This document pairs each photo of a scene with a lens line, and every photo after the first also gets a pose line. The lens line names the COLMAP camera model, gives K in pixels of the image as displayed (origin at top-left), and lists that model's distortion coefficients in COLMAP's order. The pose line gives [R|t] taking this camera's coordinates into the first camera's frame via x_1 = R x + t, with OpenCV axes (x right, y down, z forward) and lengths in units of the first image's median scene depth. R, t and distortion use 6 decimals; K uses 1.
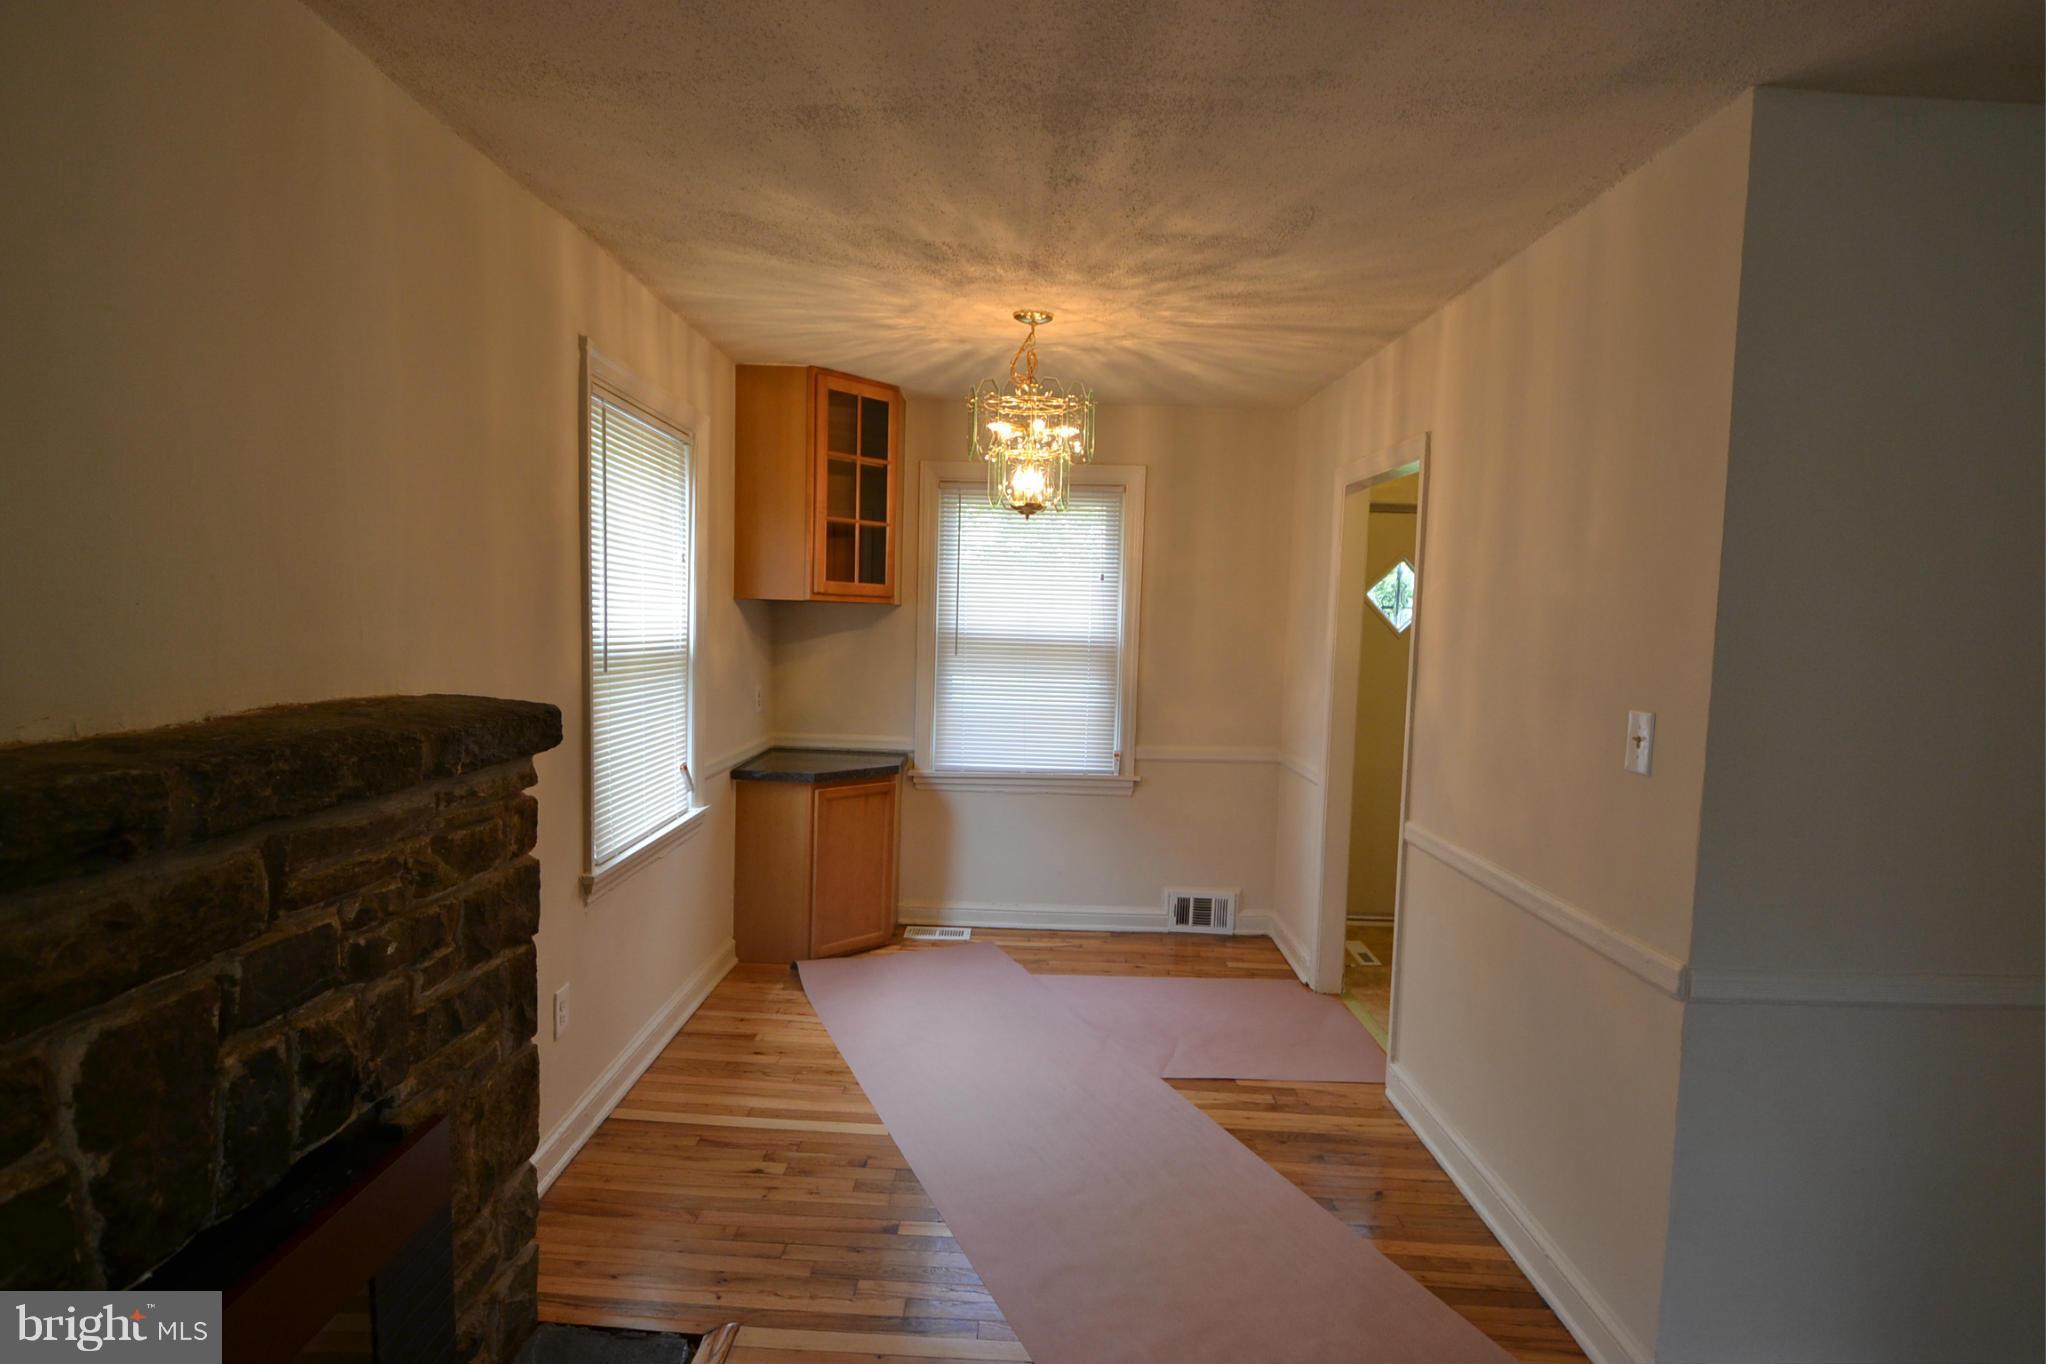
lens RADIAL K [[1025.9, 0, 1024.0], [0, 1025.9, 682.0], [0, 0, 1]] dist [0.001249, -0.022466]
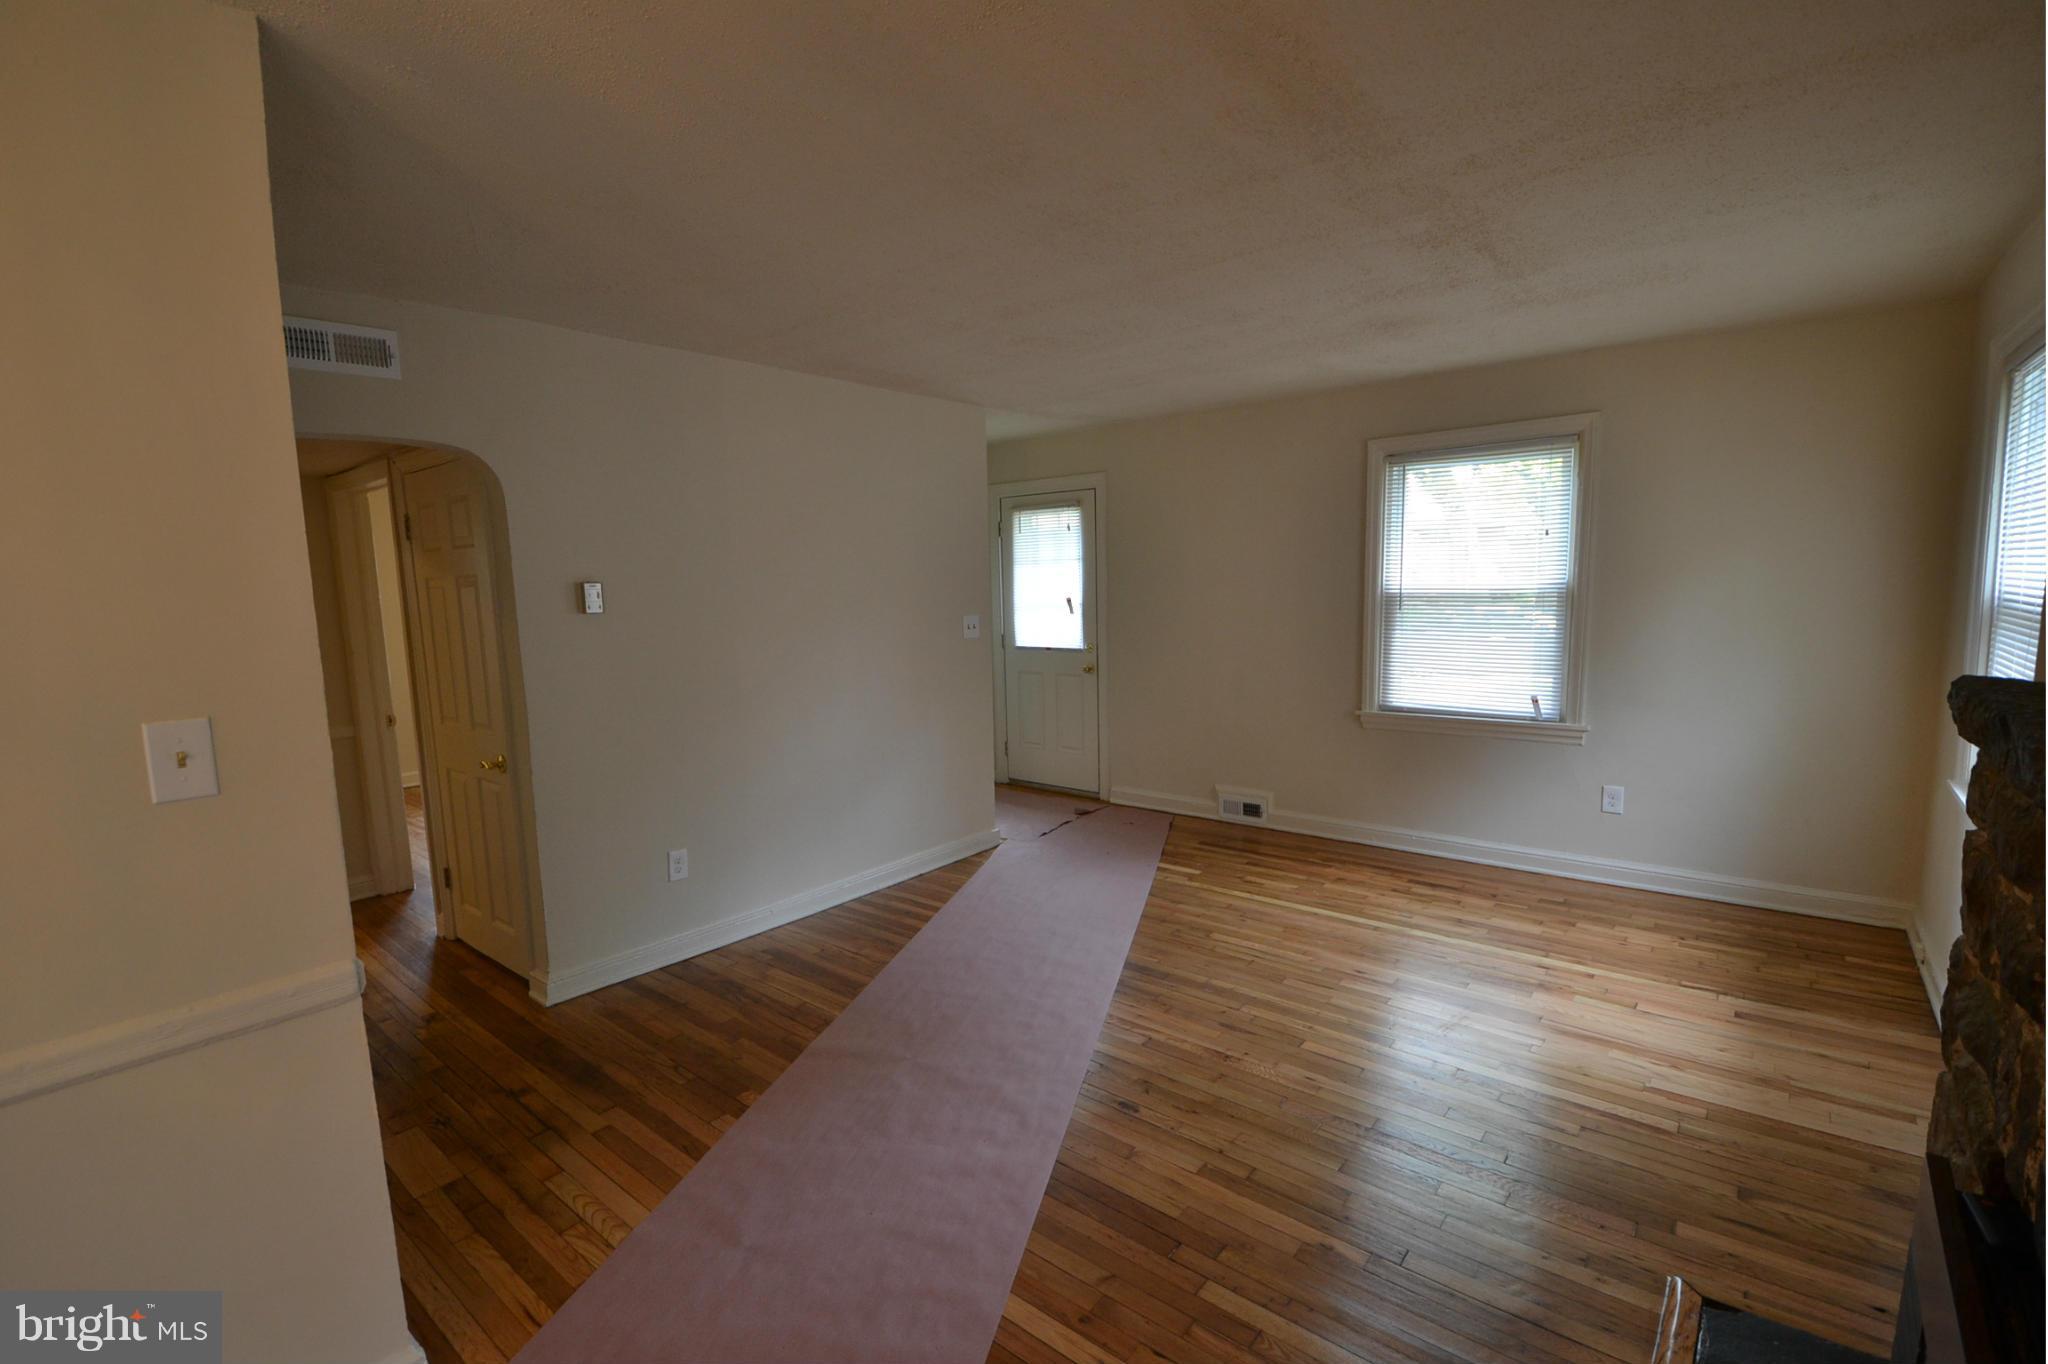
lens RADIAL K [[907.9, 0, 1017.5], [0, 907.9, 695.2], [0, 0, 1]] dist [0.012614, -0.023399]
pose [[-0.771651, -0.083951, 0.630482, -0.179073], [0.048499, 0.980599, 0.189928, -0.050214], [-0.634195, 0.177136, -0.752608, 0.616479]]
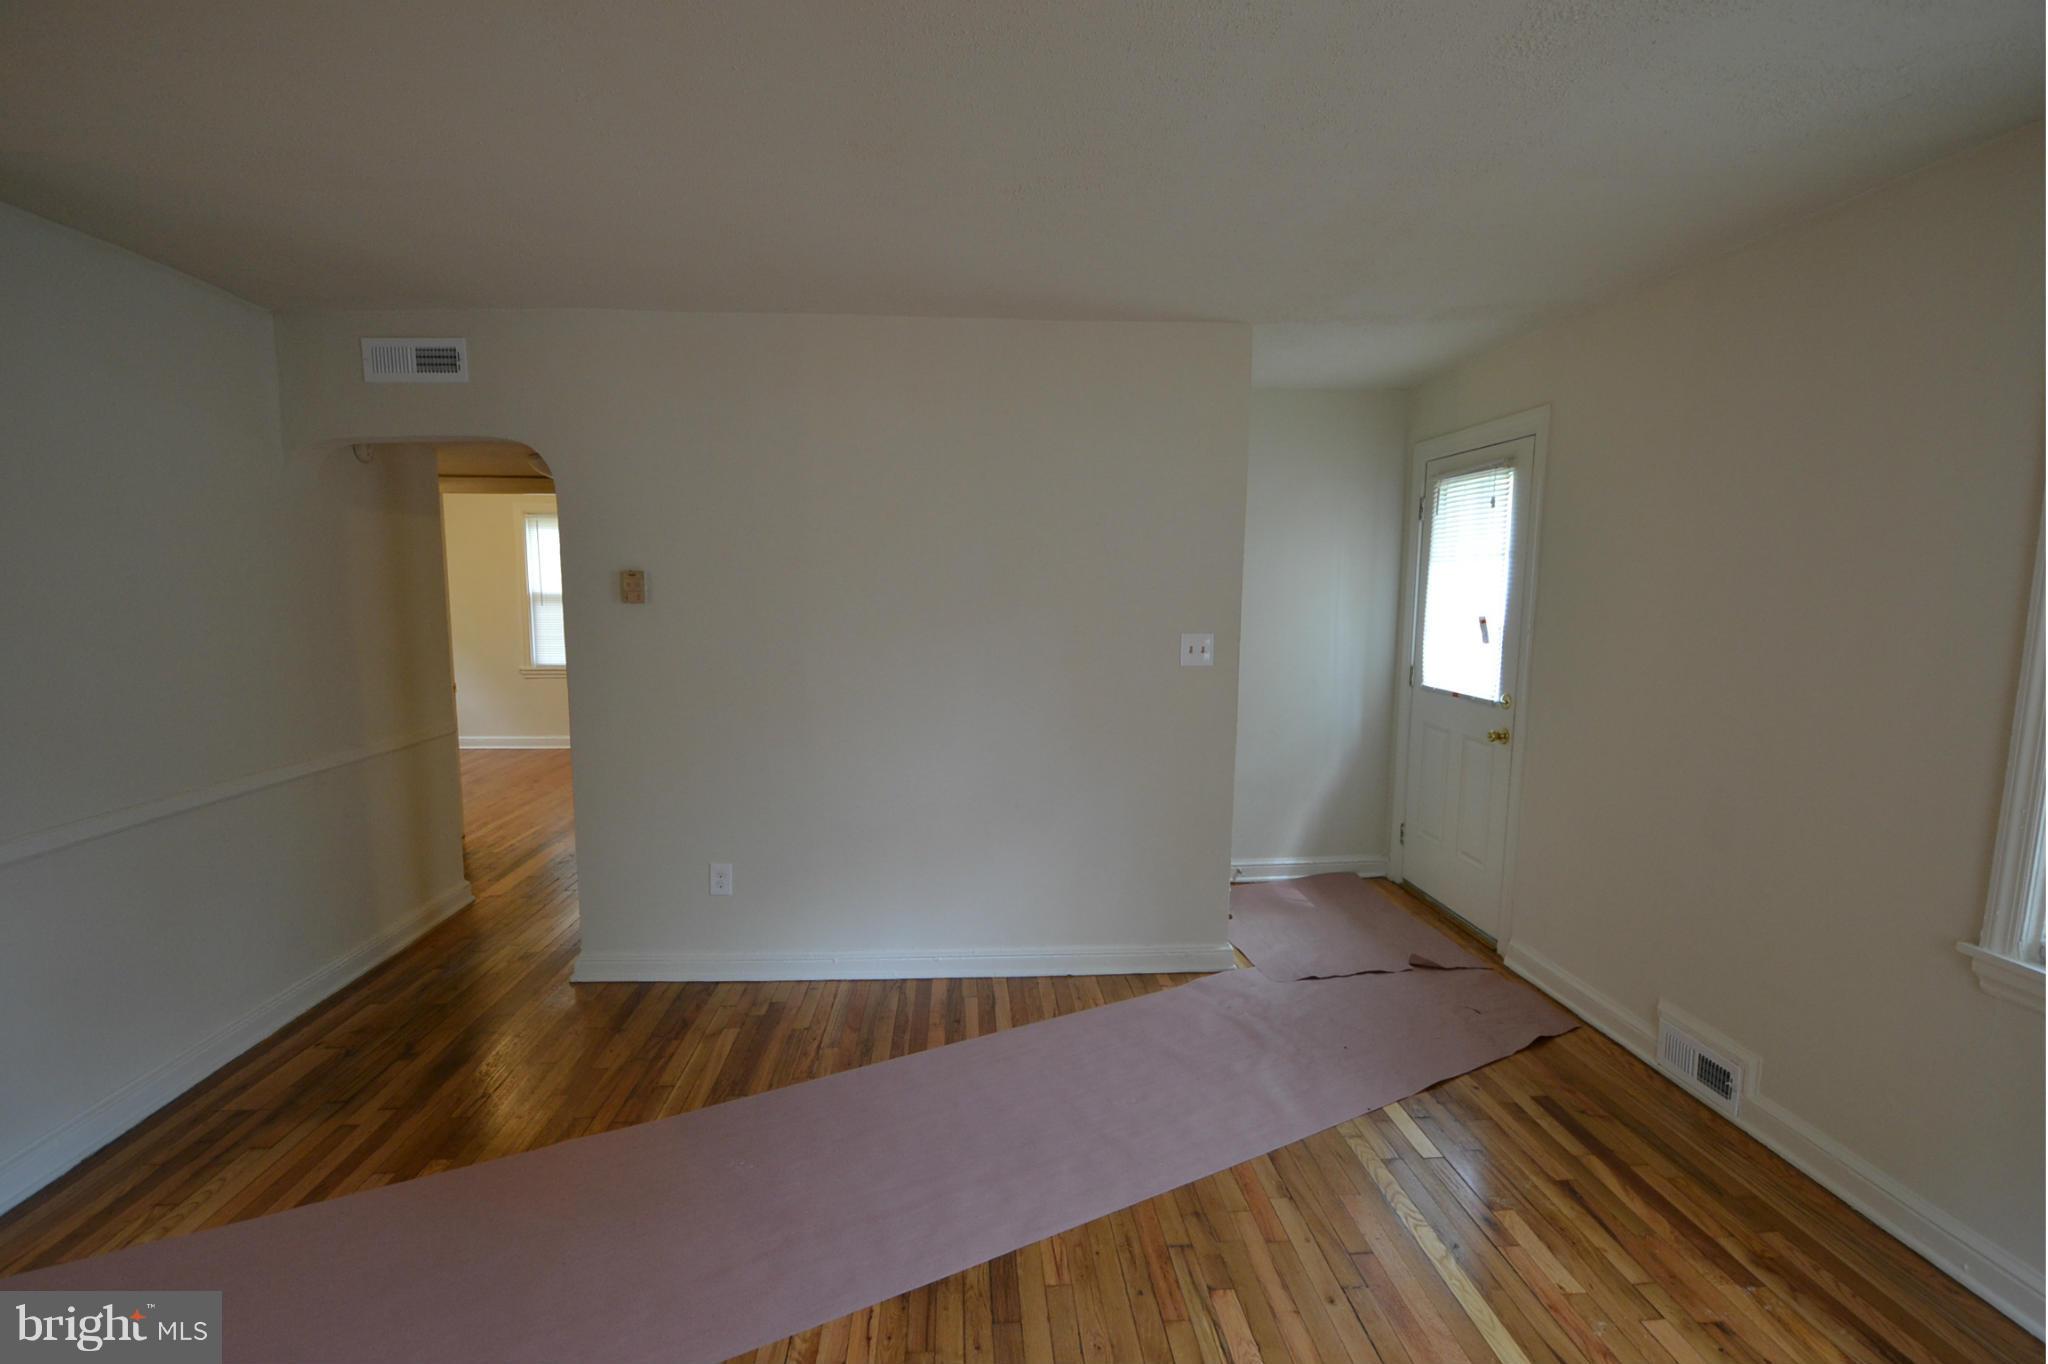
lens RADIAL K [[912.1, 0, 1011.3], [0, 912.1, 693.6], [0, 0, 1]] dist [0.012781, -0.021256]
pose [[-0.065733, -0.148916, 0.986663, -0.184270], [0.055697, 0.986712, 0.152634, -0.005977], [-0.996282, 0.064987, -0.056565, -0.134648]]
